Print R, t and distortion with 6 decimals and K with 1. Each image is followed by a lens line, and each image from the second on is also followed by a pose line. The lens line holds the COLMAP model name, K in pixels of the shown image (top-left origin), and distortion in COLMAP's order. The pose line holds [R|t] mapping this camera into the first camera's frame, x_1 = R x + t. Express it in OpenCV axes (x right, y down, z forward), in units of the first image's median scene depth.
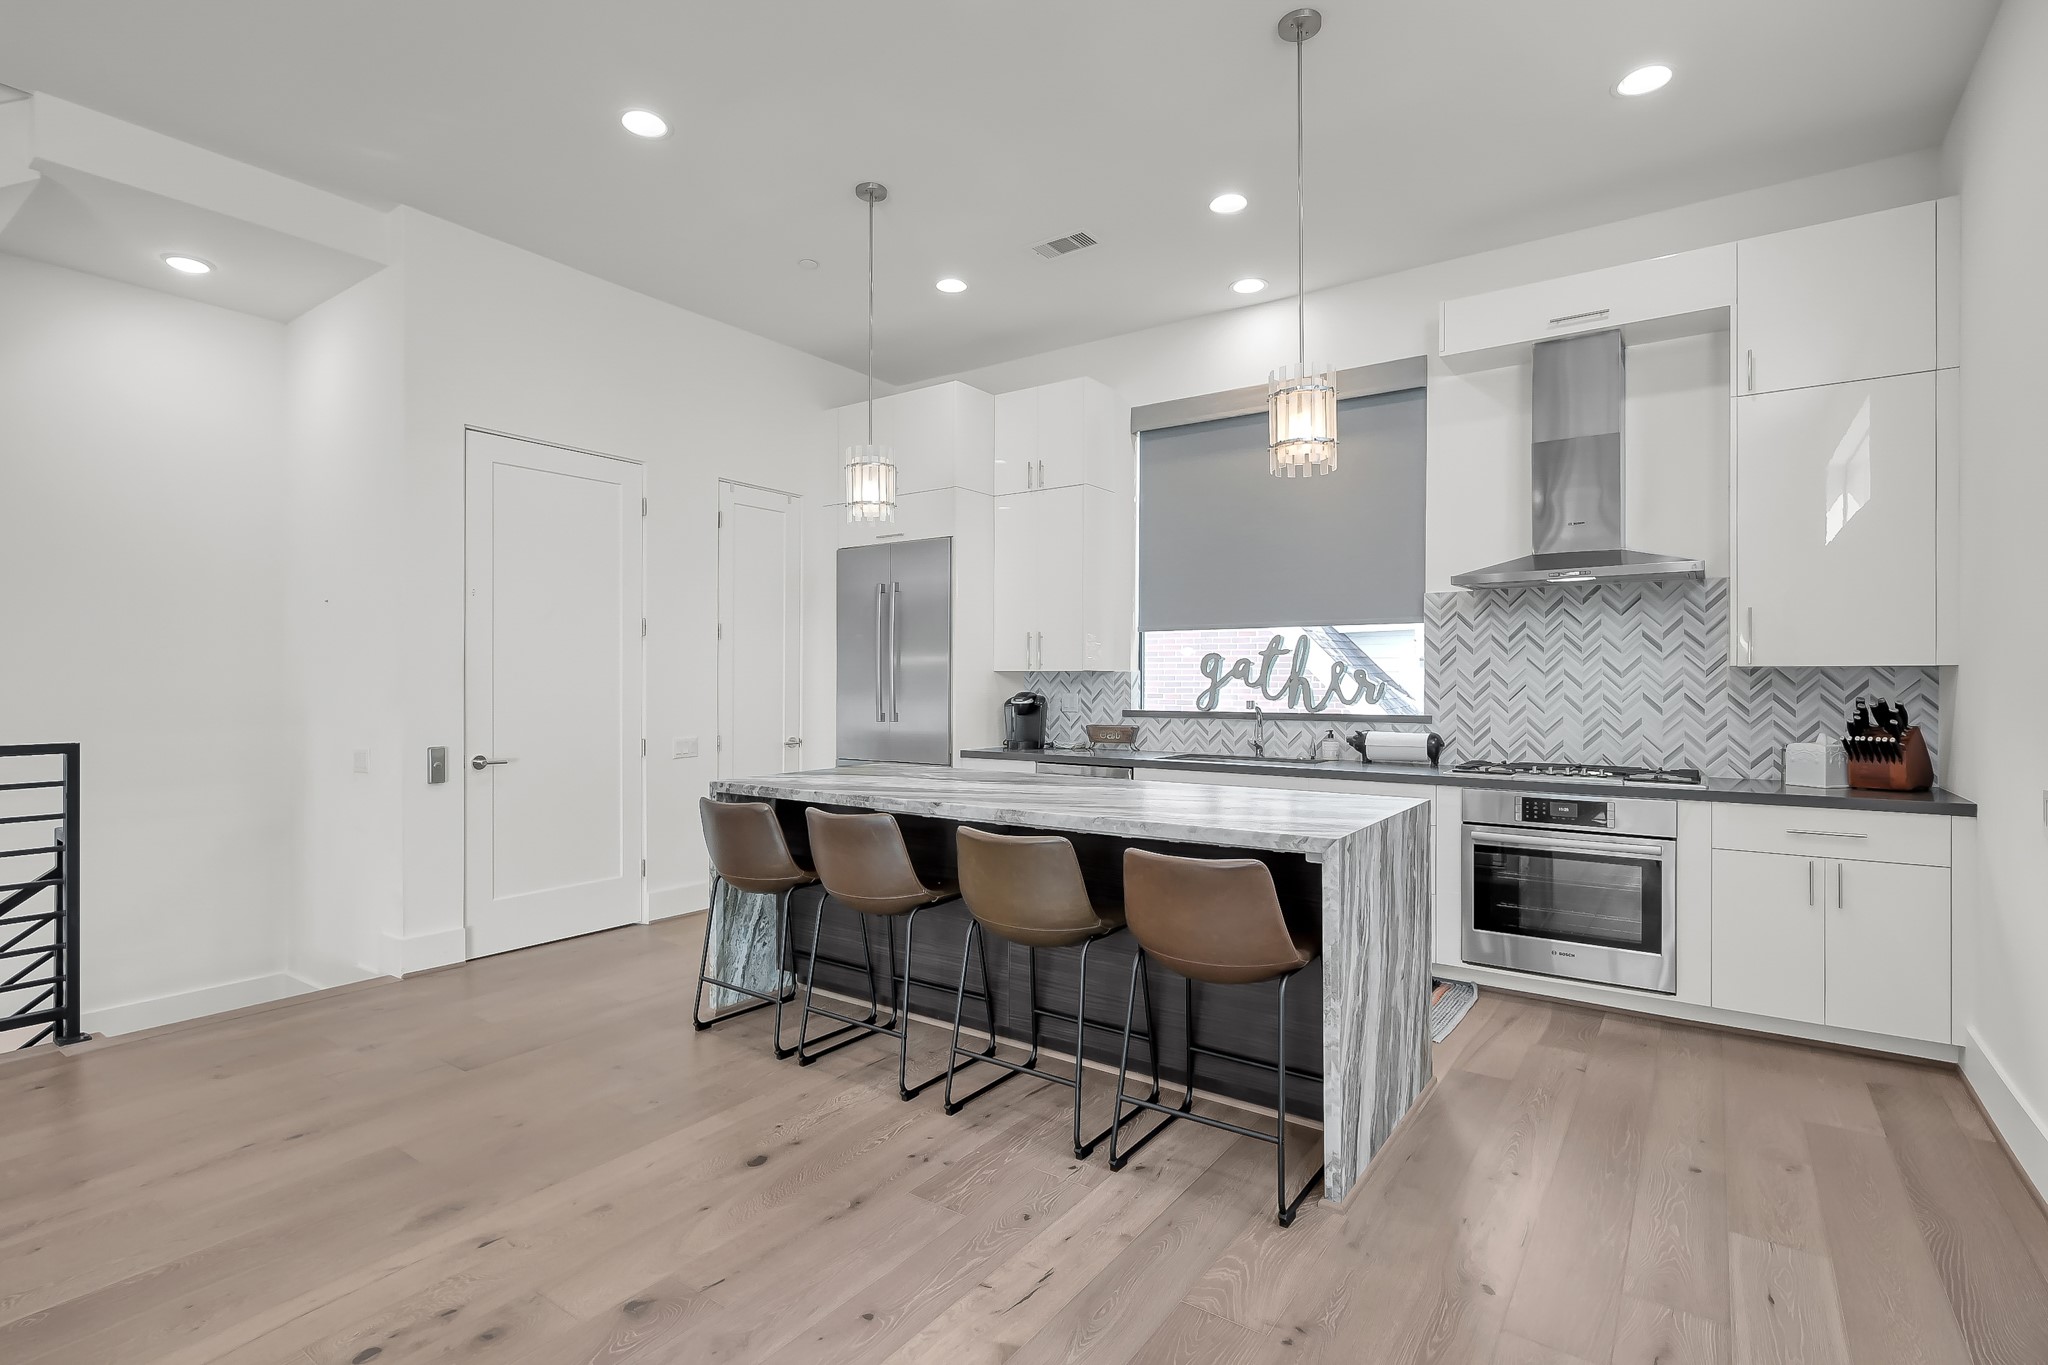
lens RADIAL K [[983.0, 0, 1020.9], [0, 983.0, 680.0], [0, 0, 1]] dist [-0.001426, 0.000418]
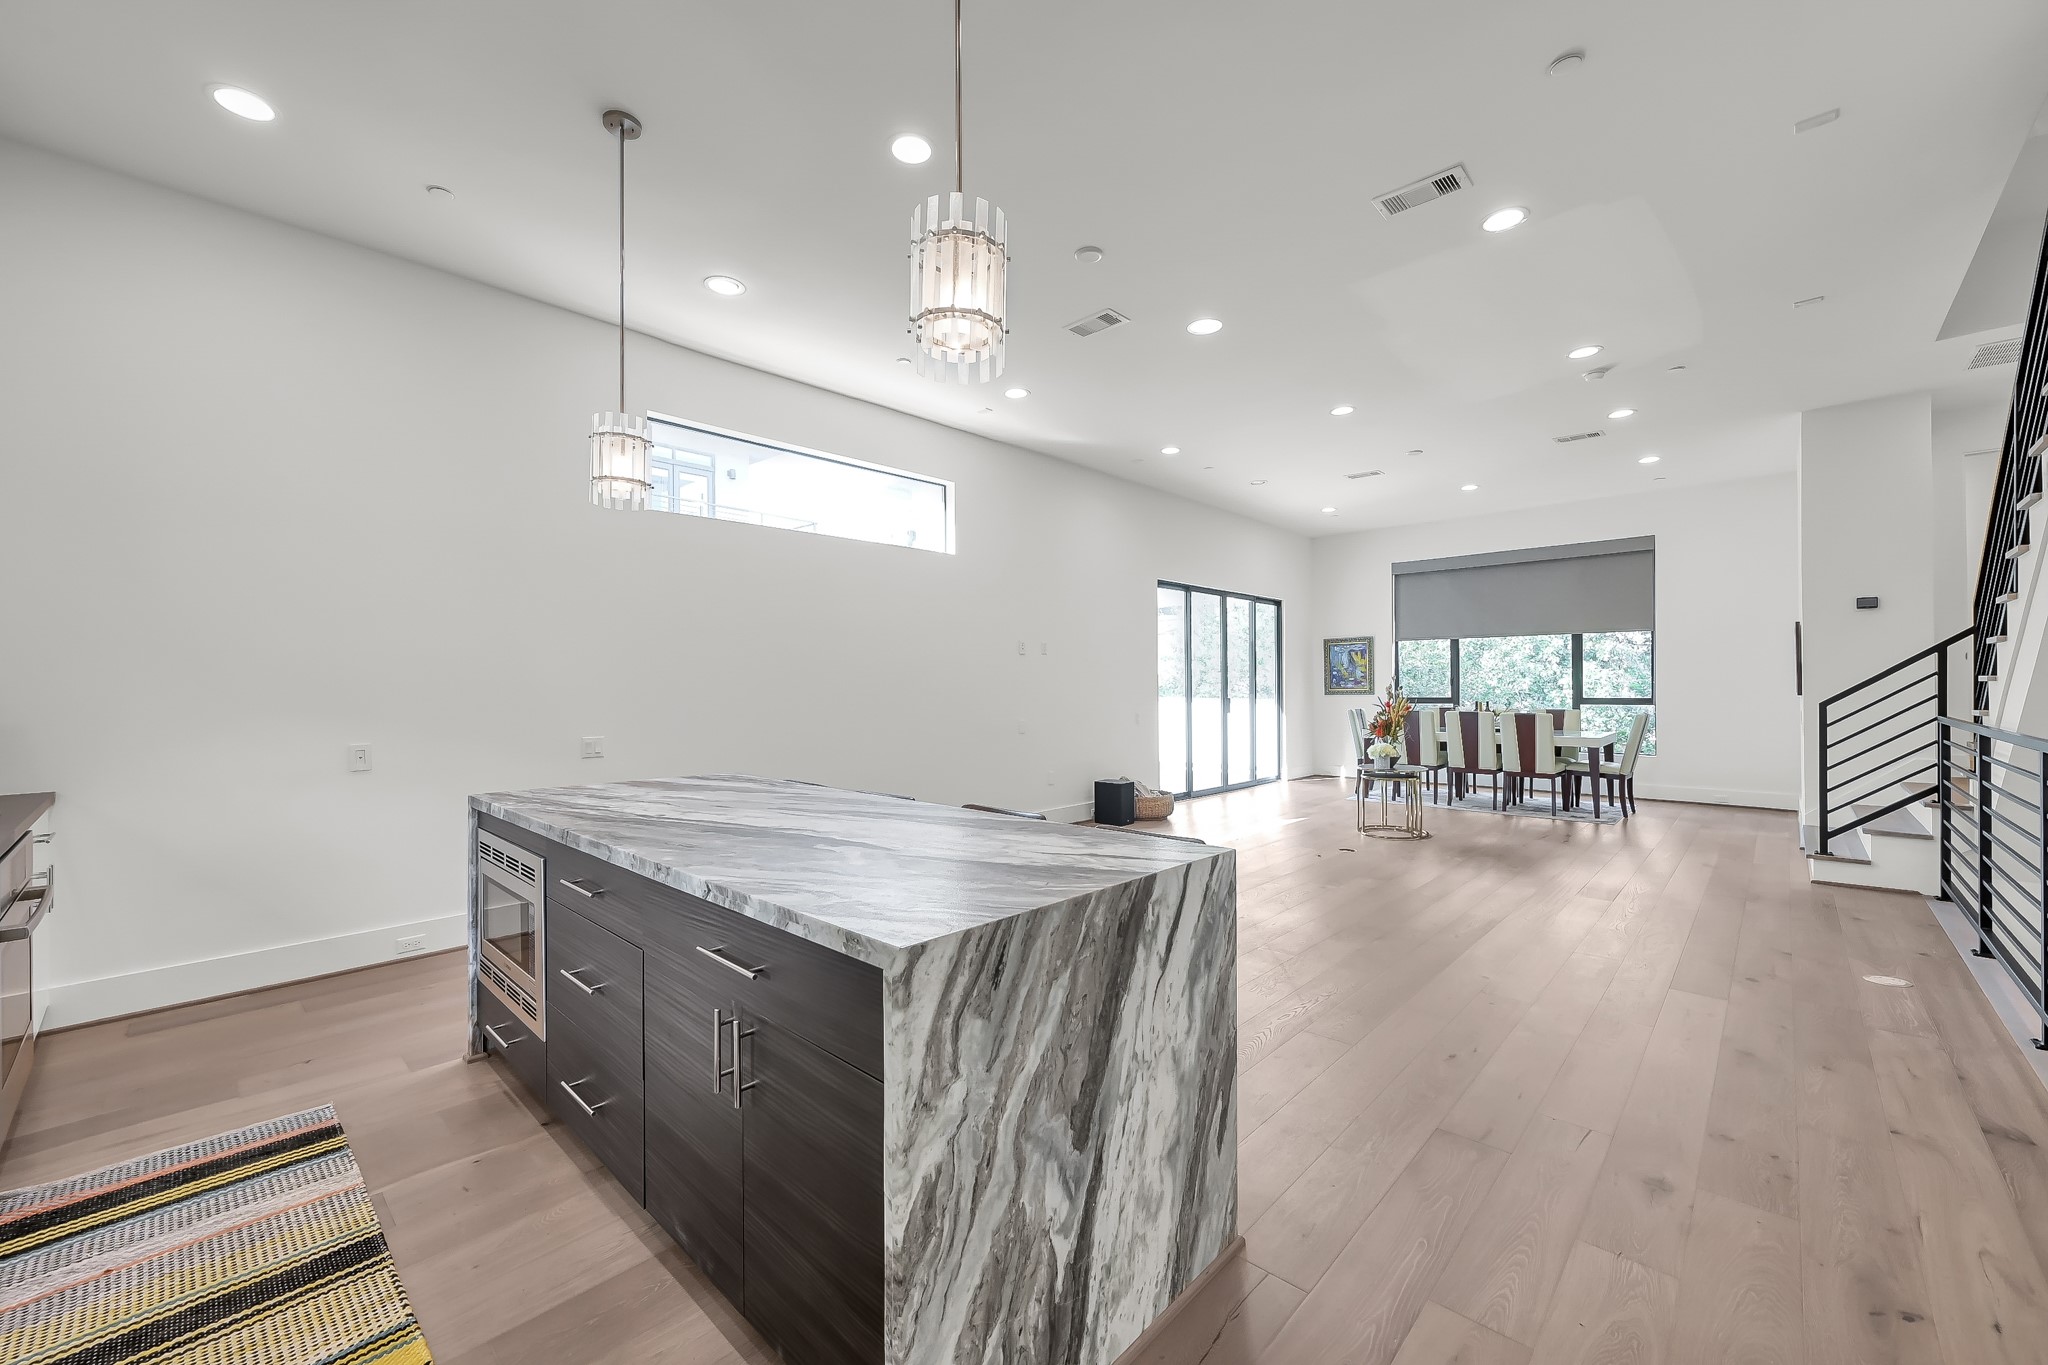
lens RADIAL K [[813.5, 0, 1036.2], [0, 813.5, 682.9], [0, 0, 1]] dist [-0.002921, 0.000448]
pose [[-0.991936, 0.004825, 0.126645, -0.224405], [0.004526, 0.999986, -0.002648, 0.002985], [-0.126656, -0.002054, -0.991945, 1.267754]]
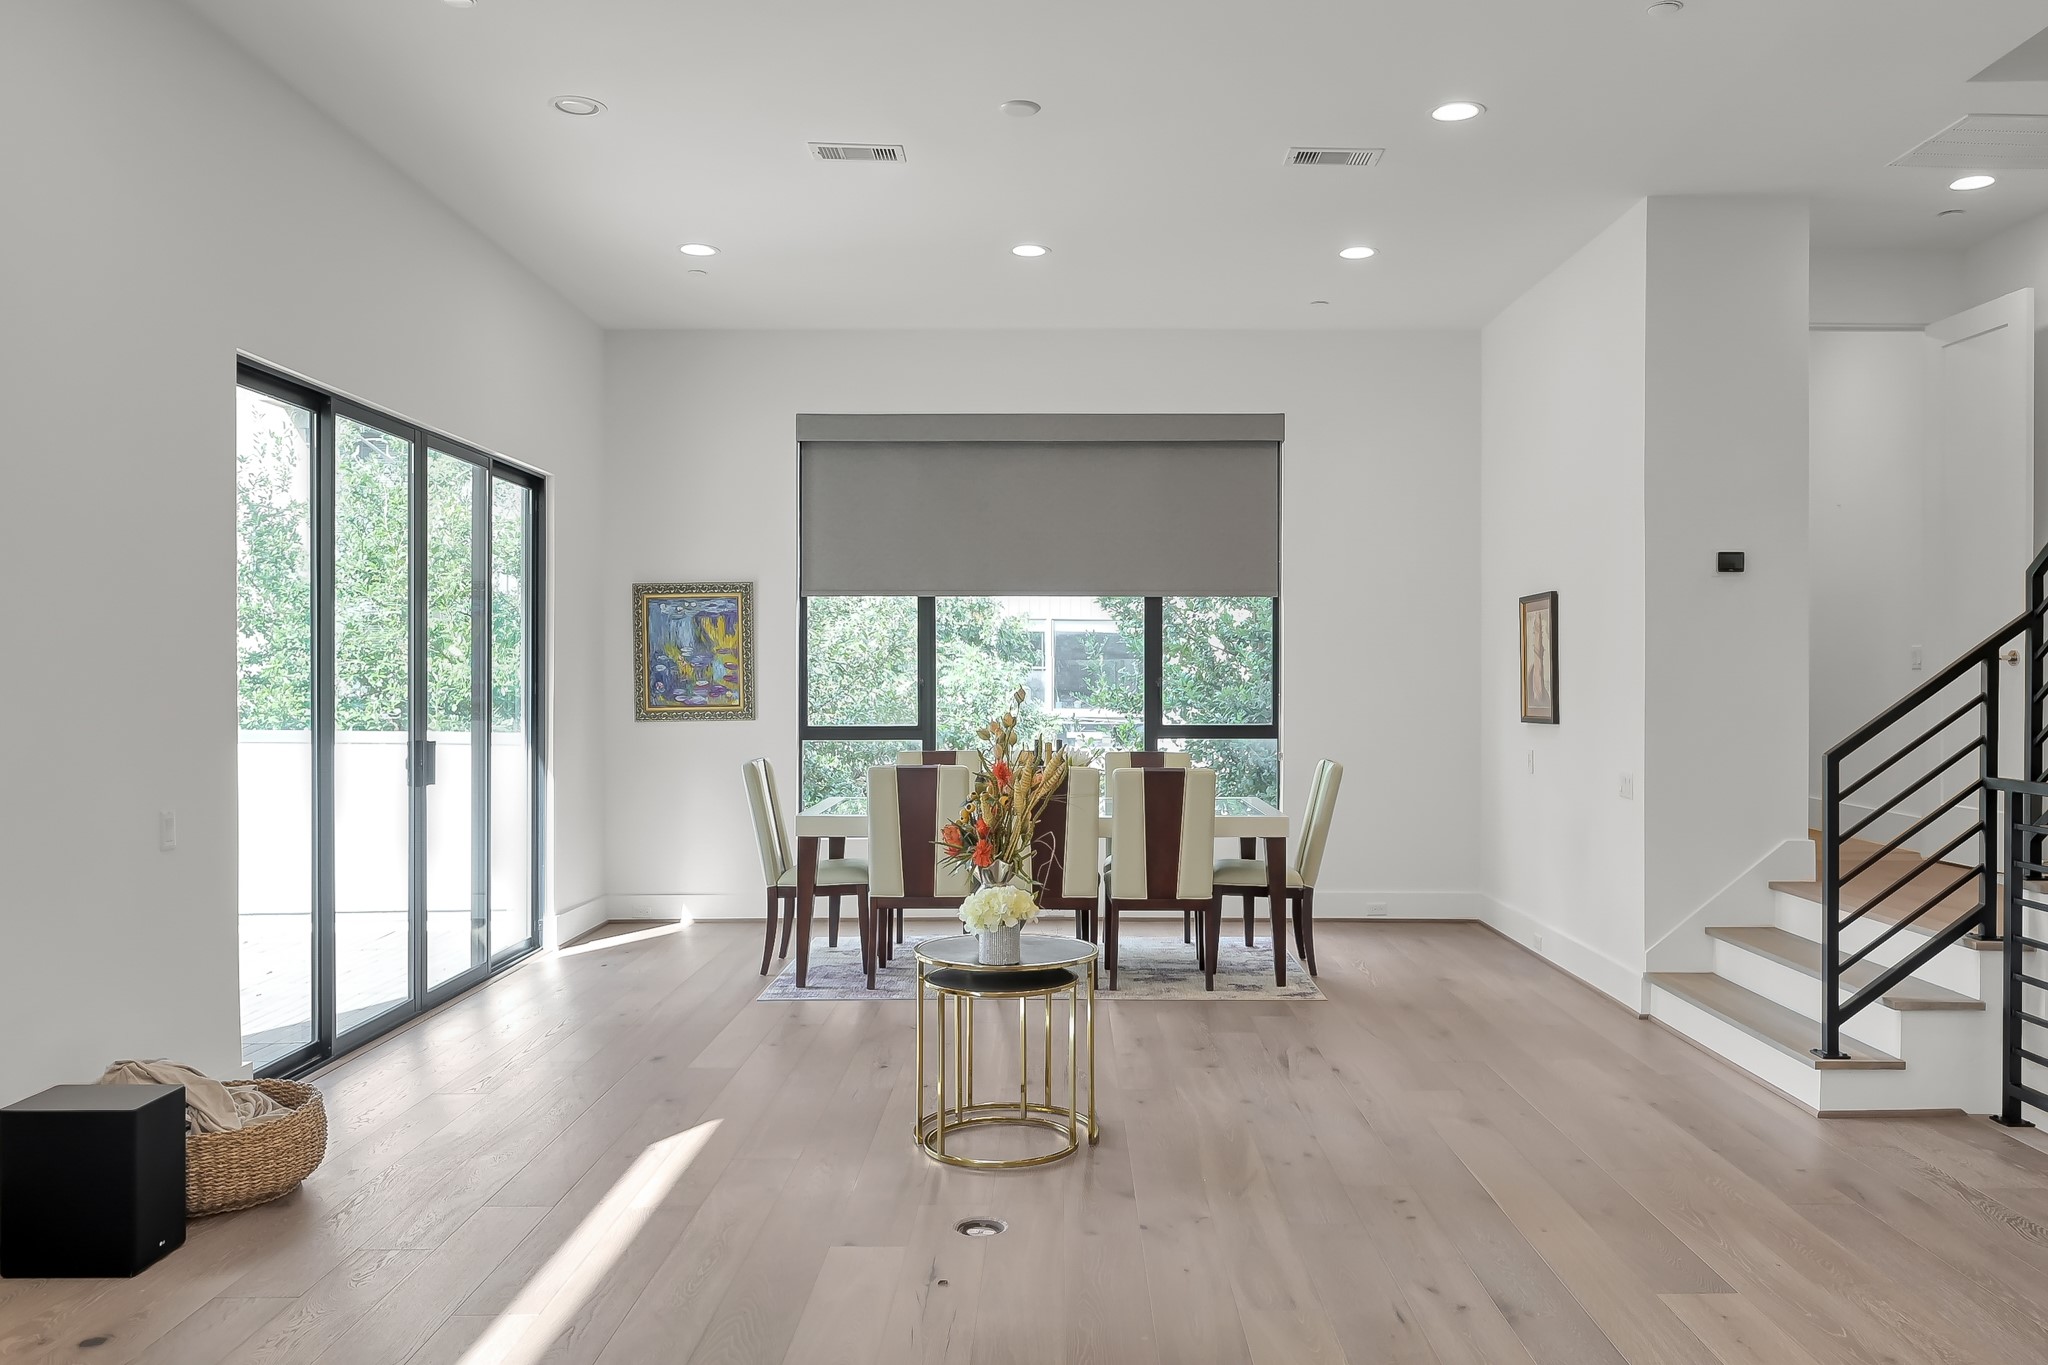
lens RADIAL K [[1546.9, 0, 1103.3], [0, 1546.9, 688.5], [0, 0, 1]] dist [0.000255, 0.003679]
pose [[-0.805670, 0.003775, -0.592352, -0.114304], [-0.002070, 0.999956, 0.009188, -0.023016], [0.592361, 0.008629, -0.805627, 0.555922]]
